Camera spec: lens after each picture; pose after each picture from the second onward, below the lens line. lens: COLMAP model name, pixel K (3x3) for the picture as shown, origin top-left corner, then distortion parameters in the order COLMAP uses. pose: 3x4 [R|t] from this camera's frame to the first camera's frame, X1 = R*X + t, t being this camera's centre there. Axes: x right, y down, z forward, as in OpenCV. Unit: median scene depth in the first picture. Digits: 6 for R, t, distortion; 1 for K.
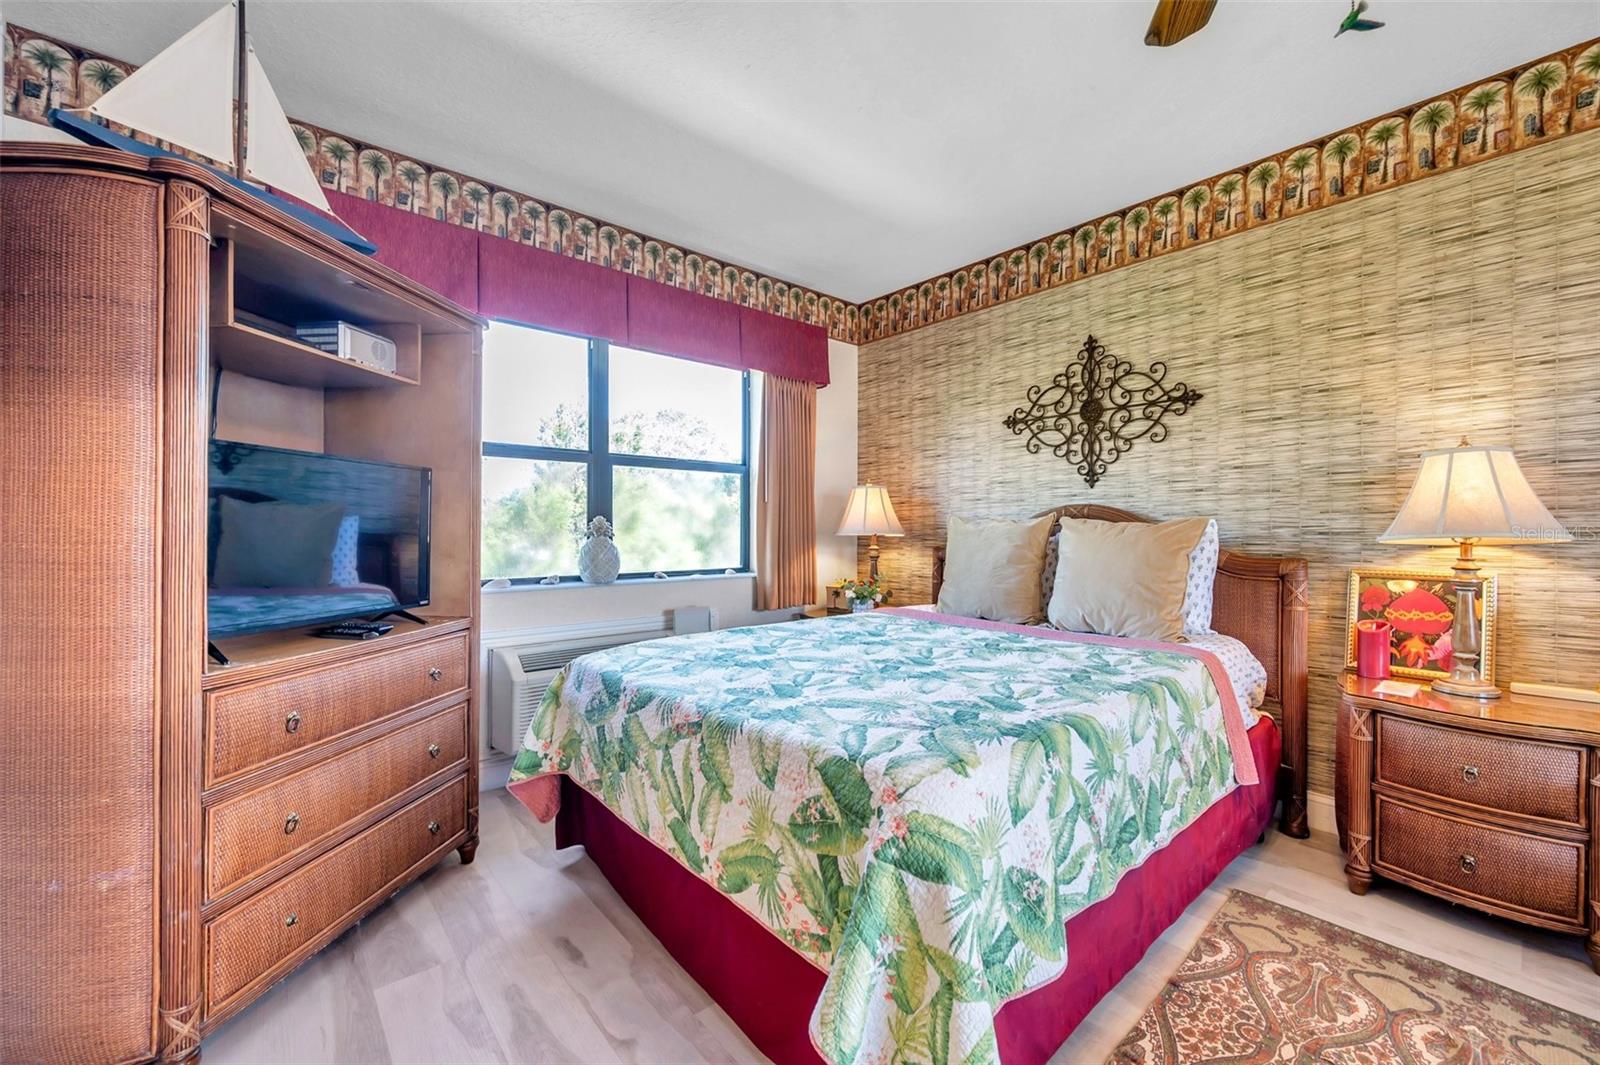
lens RADIAL K [[632.6, 0, 802.8], [0, 632.6, 530.7], [0, 0, 1]] dist [-0.001451, 0.000508]
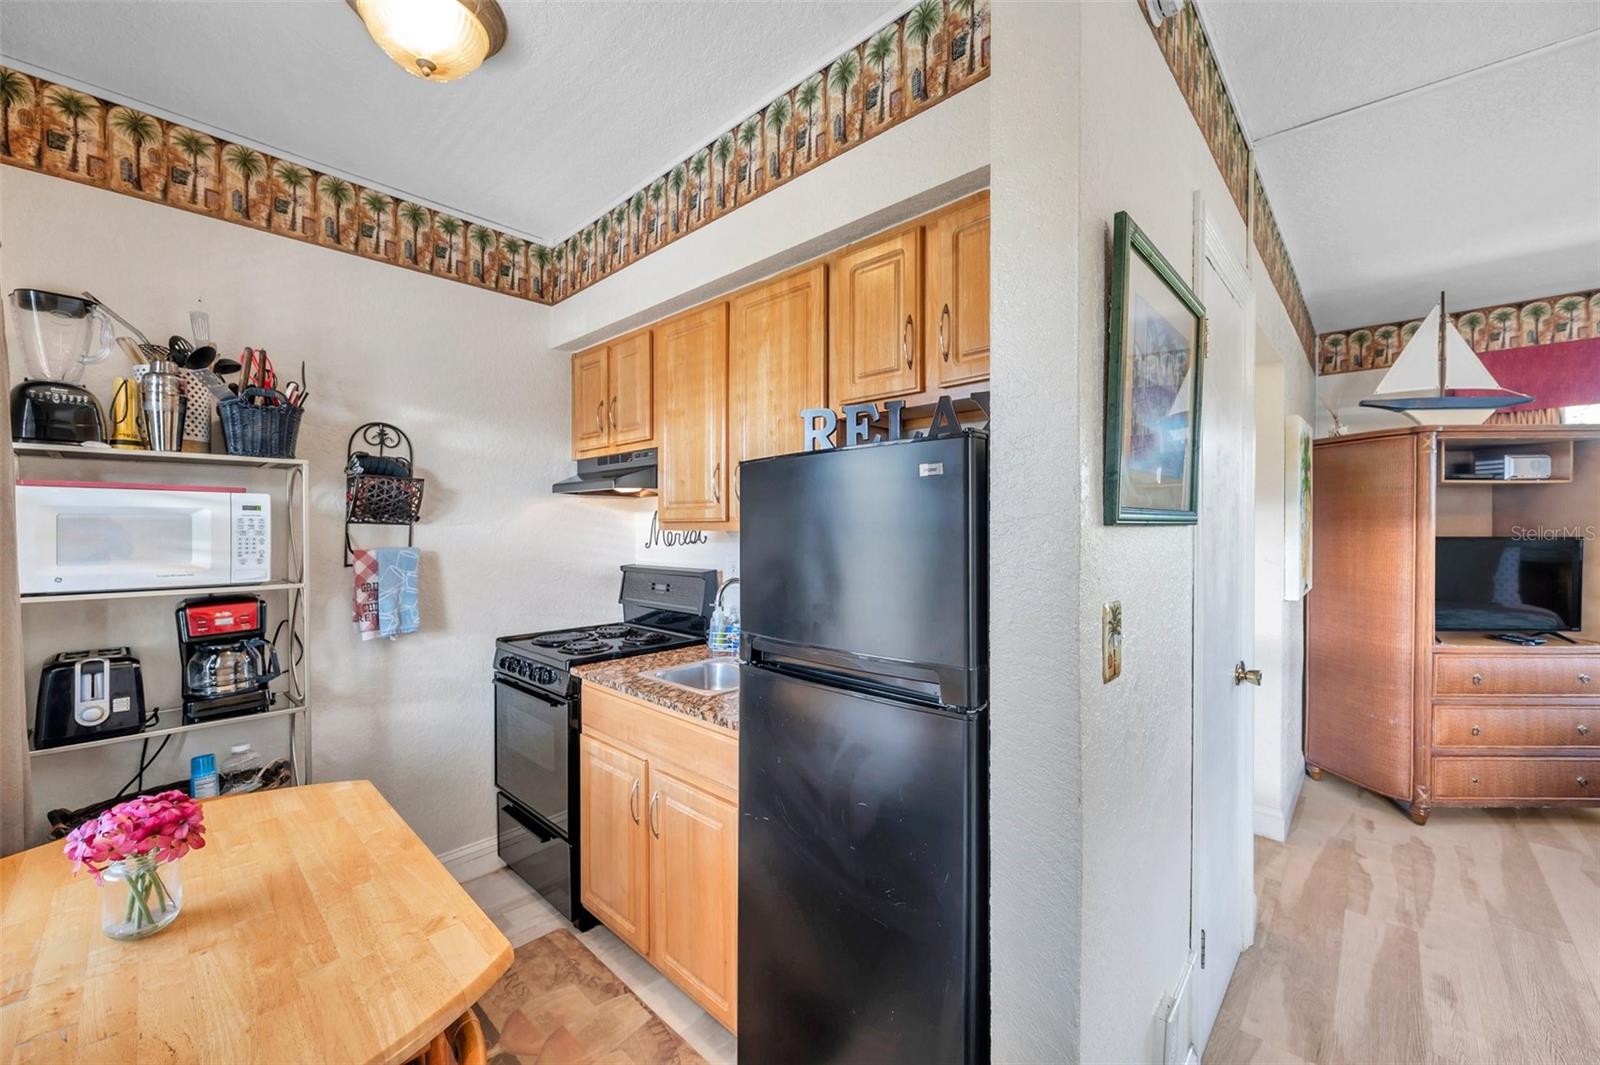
lens RADIAL K [[632.6, 0, 799.2], [0, 632.6, 531.1], [0, 0, 1]] dist [-0.001451, 0.000508]
pose [[0.103575, 0.004075, -0.994613, 0.631868], [0.001468, 0.999990, 0.004249, -0.115266], [0.994621, -0.001900, 0.103568, -0.884106]]
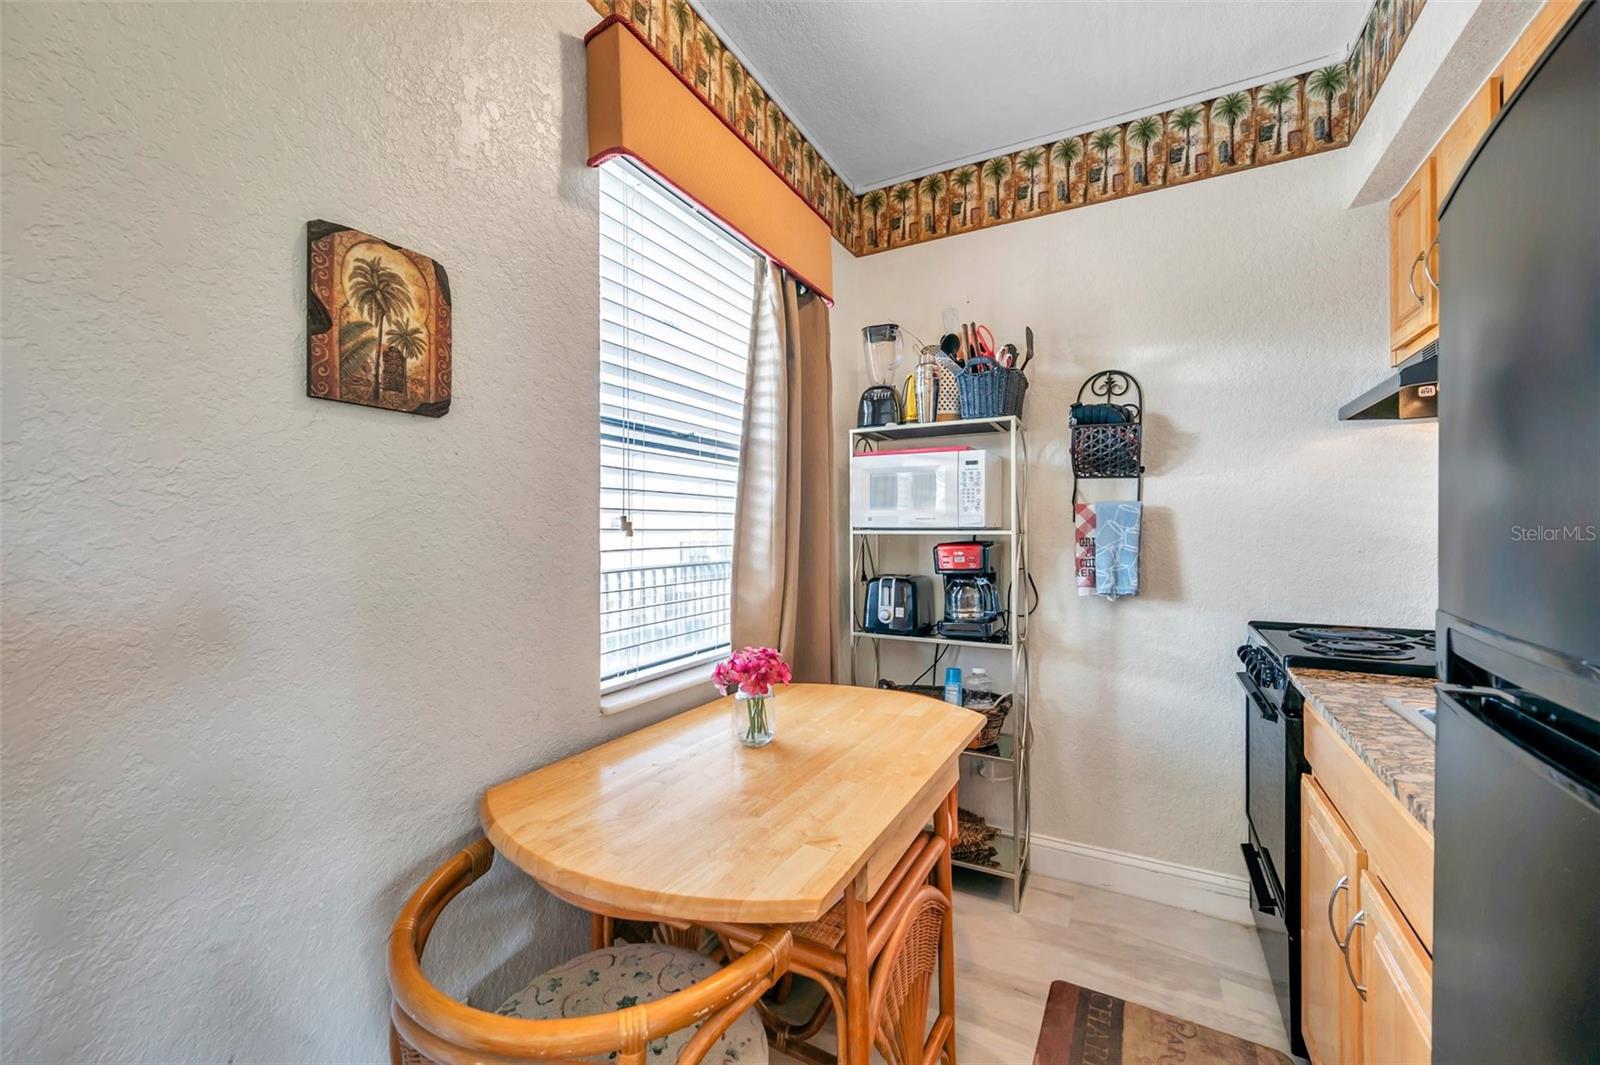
lens RADIAL K [[632.6, 0, 796.9], [0, 632.6, 531.2], [0, 0, 1]] dist [-0.001451, 0.000508]
pose [[-0.936851, -0.000732, -0.349727, 0.321094], [-0.000827, 1.000000, 0.000123, -0.039572], [0.349727, 0.000404, -0.936852, -0.705823]]
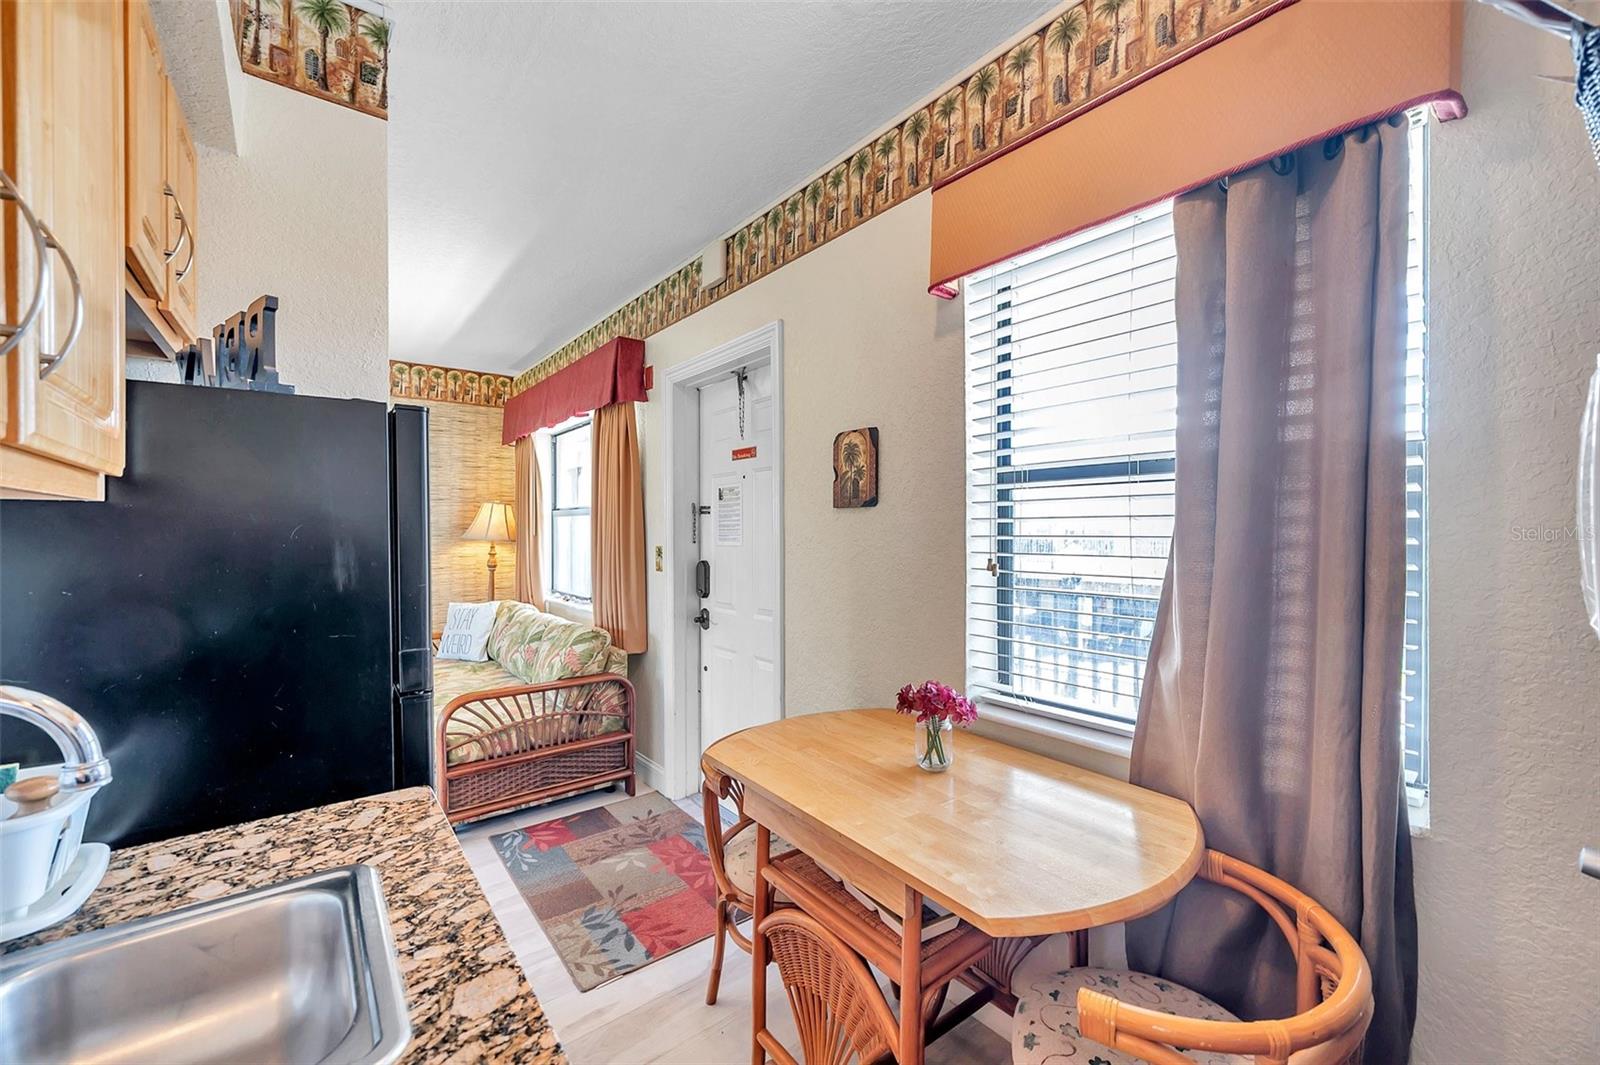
lens RADIAL K [[632.6, 0, 795.2], [0, 632.6, 532.9], [0, 0, 1]] dist [-0.001451, 0.000508]
pose [[0.042558, -0.007203, 0.999068, -0.537483], [0.003751, 0.999968, 0.007049, -0.094261], [-0.999087, 0.003448, 0.042584, -1.179745]]
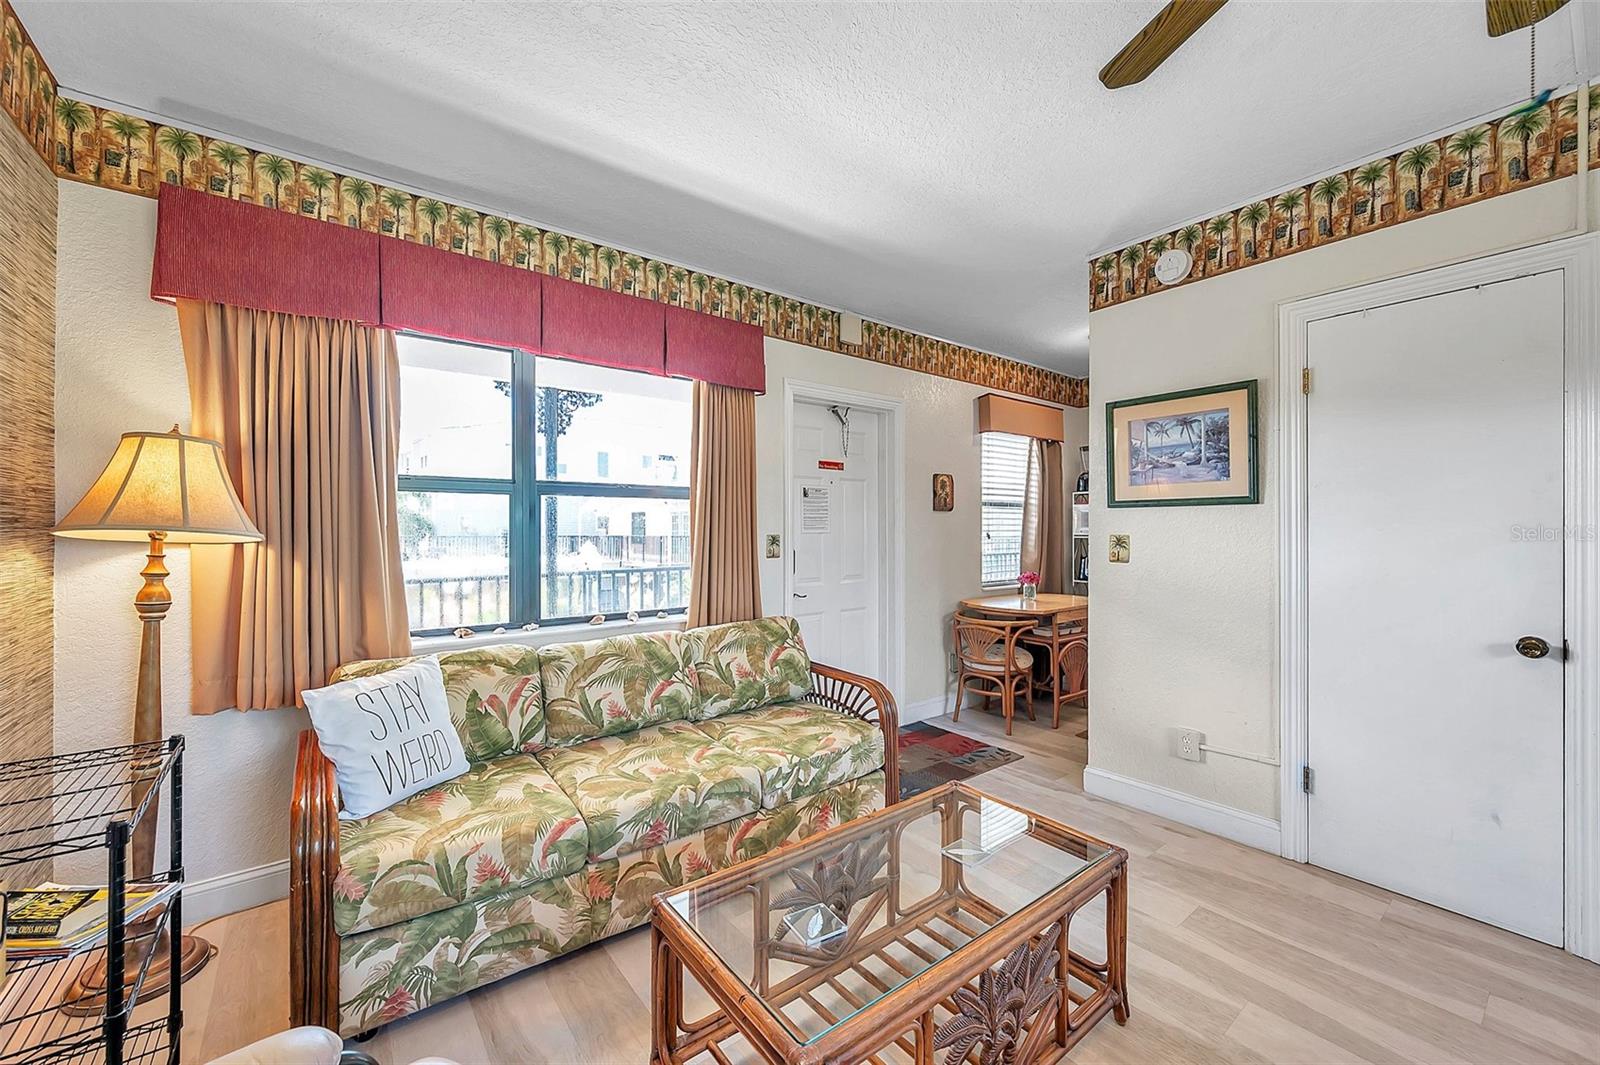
lens RADIAL K [[632.6, 0, 800.0], [0, 632.6, 530.9], [0, 0, 1]] dist [-0.001451, 0.000508]
pose [[-0.998573, -0.001870, 0.053376, 0.789528], [-0.001629, 0.999988, 0.004542, -0.071023], [-0.053384, 0.004448, -0.998564, 0.825077]]
